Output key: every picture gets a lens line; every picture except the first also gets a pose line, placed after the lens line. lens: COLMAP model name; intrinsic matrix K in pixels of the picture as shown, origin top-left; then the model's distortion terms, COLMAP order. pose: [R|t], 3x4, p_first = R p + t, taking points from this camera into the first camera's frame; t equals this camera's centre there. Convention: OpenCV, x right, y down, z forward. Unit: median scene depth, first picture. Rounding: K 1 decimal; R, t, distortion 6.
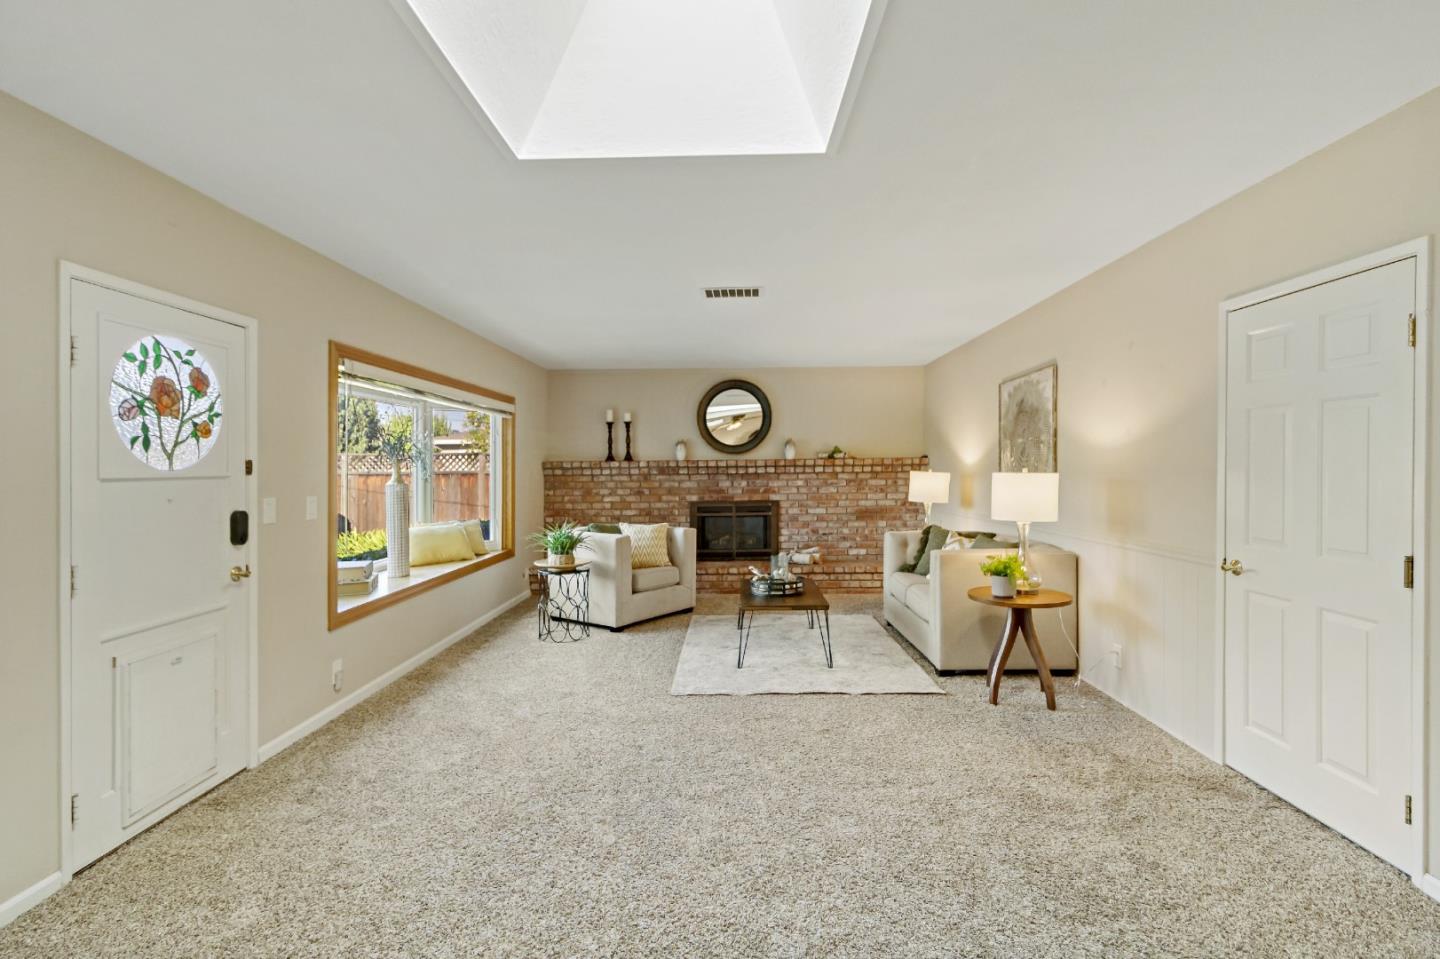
lens RADIAL K [[676.1, 0, 736.9], [0, 676.1, 456.7], [0, 0, 1]] dist [0.000616, 0.000736]
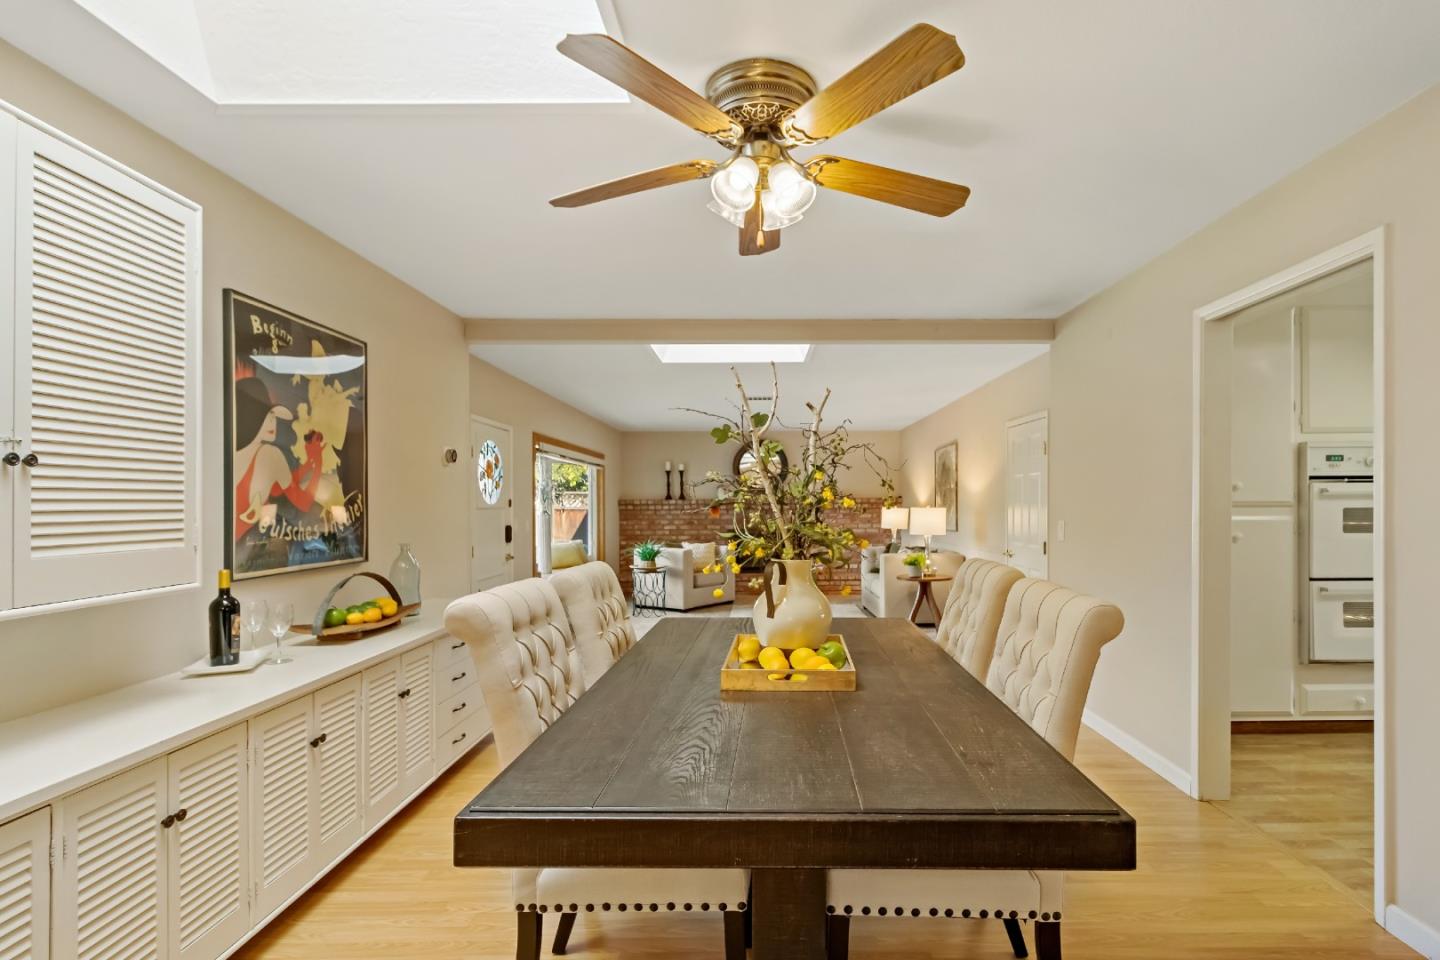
lens RADIAL K [[698.4, 0, 782.4], [0, 698.4, 506.9], [0, 0, 1]] dist [-0.001033, 0.000041]
pose [[0.999477, 0.002493, 0.032254, -0.005639], [-0.003090, 0.999824, 0.018495, -0.005339], [-0.032202, -0.018585, 0.999309, -0.407084]]
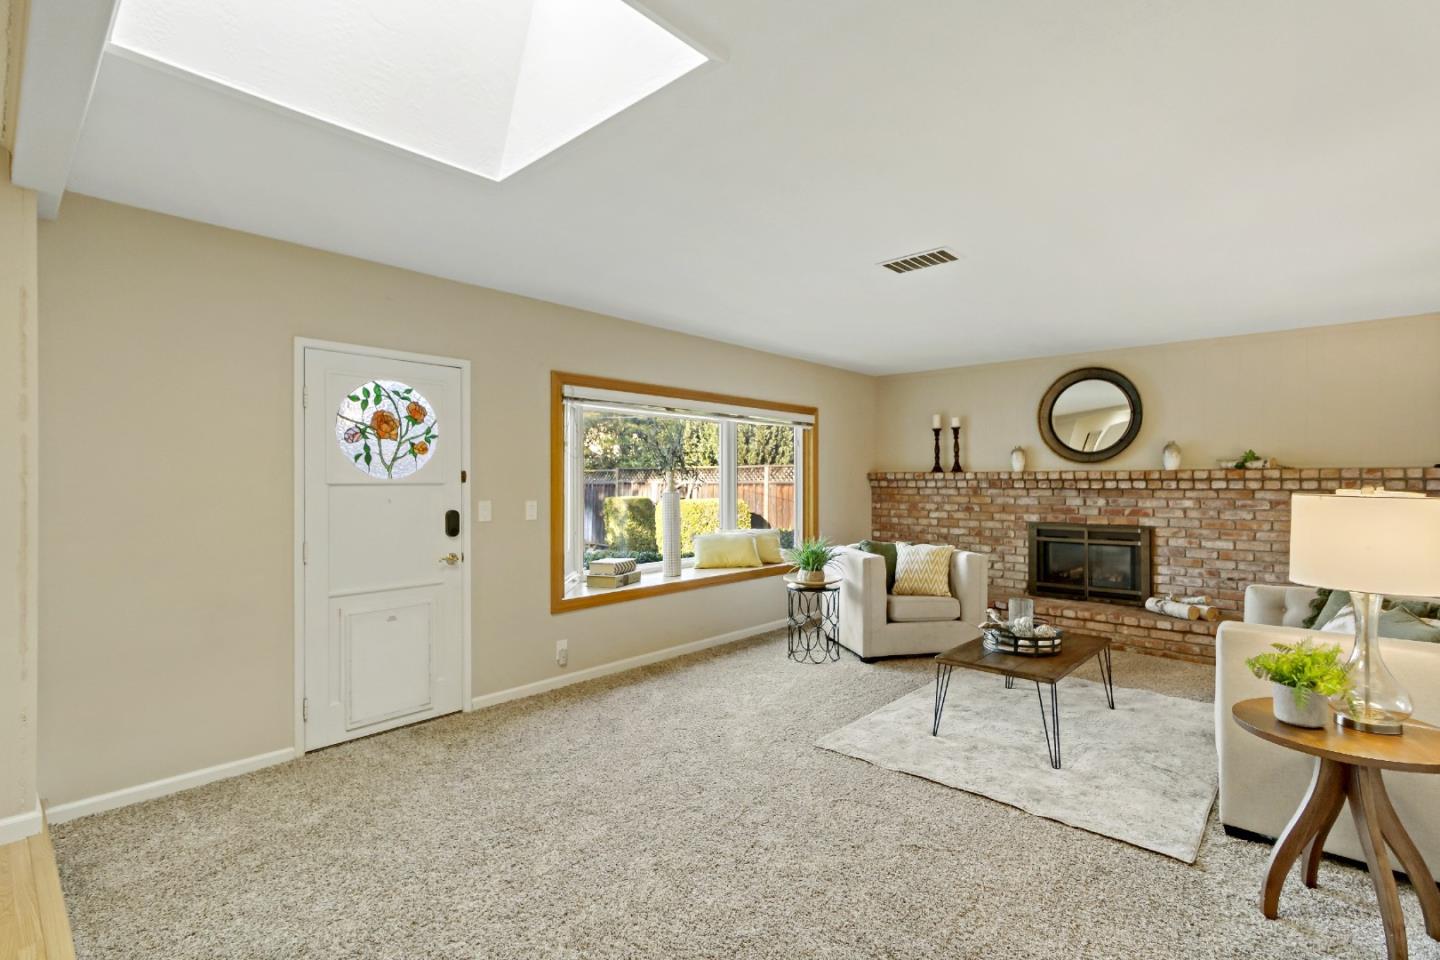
lens RADIAL K [[683.0, 0, 733.9], [0, 683.0, 471.7], [0, 0, 1]] dist [0.001852, 0.005100]
pose [[0.753681, 0.000919, -0.657240, 0.207411], [0.002990, 0.999984, 0.004828, 0.000652], [0.657233, -0.005604, 0.753666, 0.146388]]
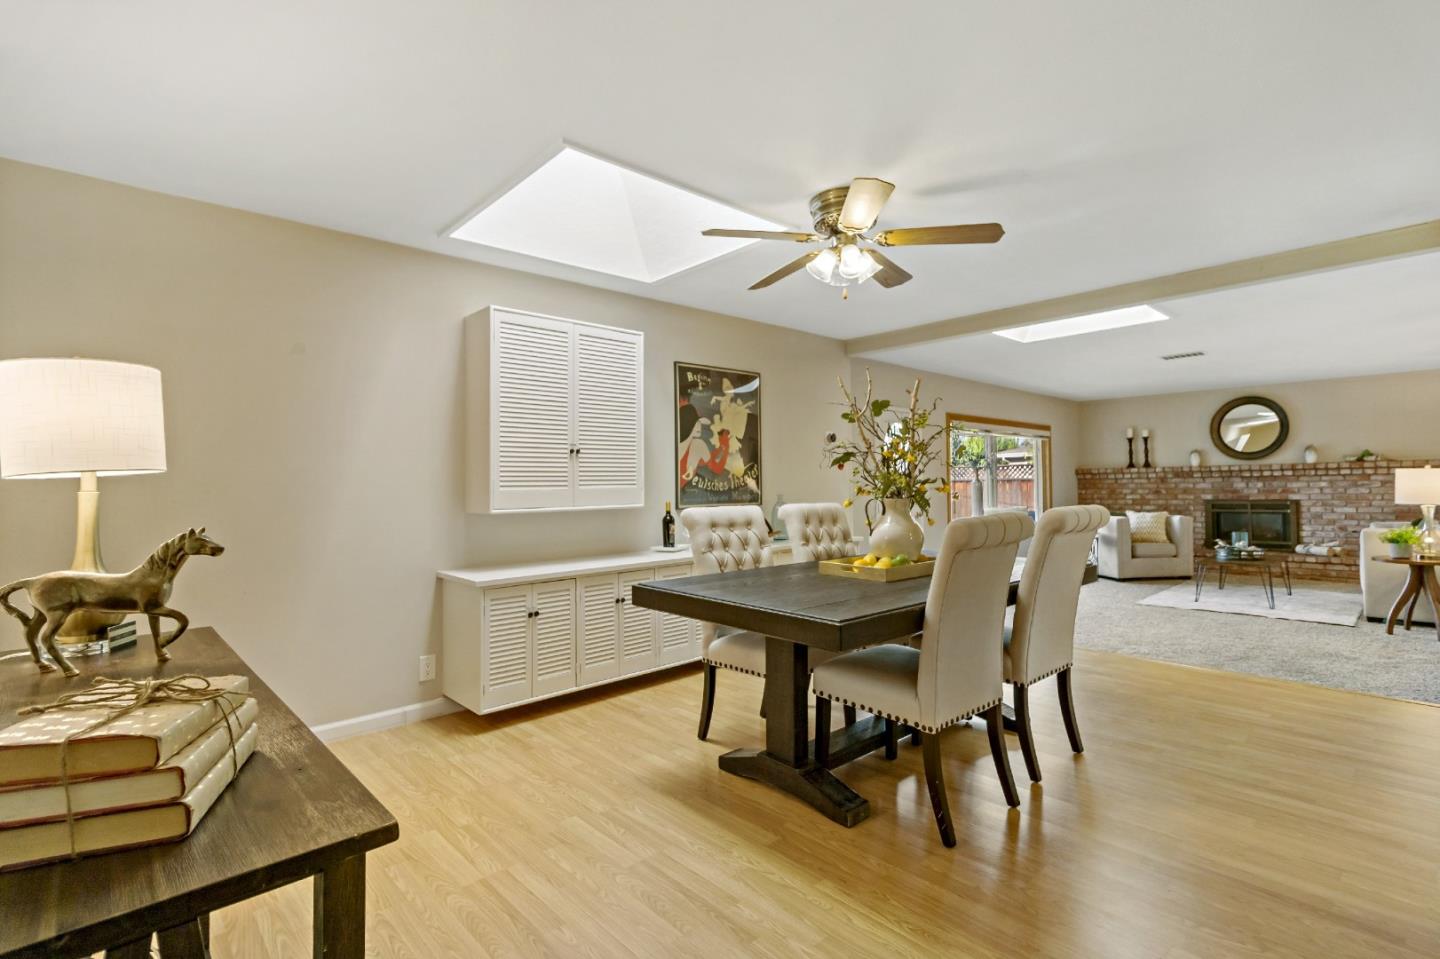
lens RADIAL K [[683.0, 0, 733.9], [0, 683.0, 471.2], [0, 0, 1]] dist [0.001852, 0.005100]
pose [[0.696730, -0.015840, -0.717159, 0.227607], [0.018471, 0.999821, -0.004138, 0.004560], [0.717096, -0.010363, 0.696898, -0.472872]]
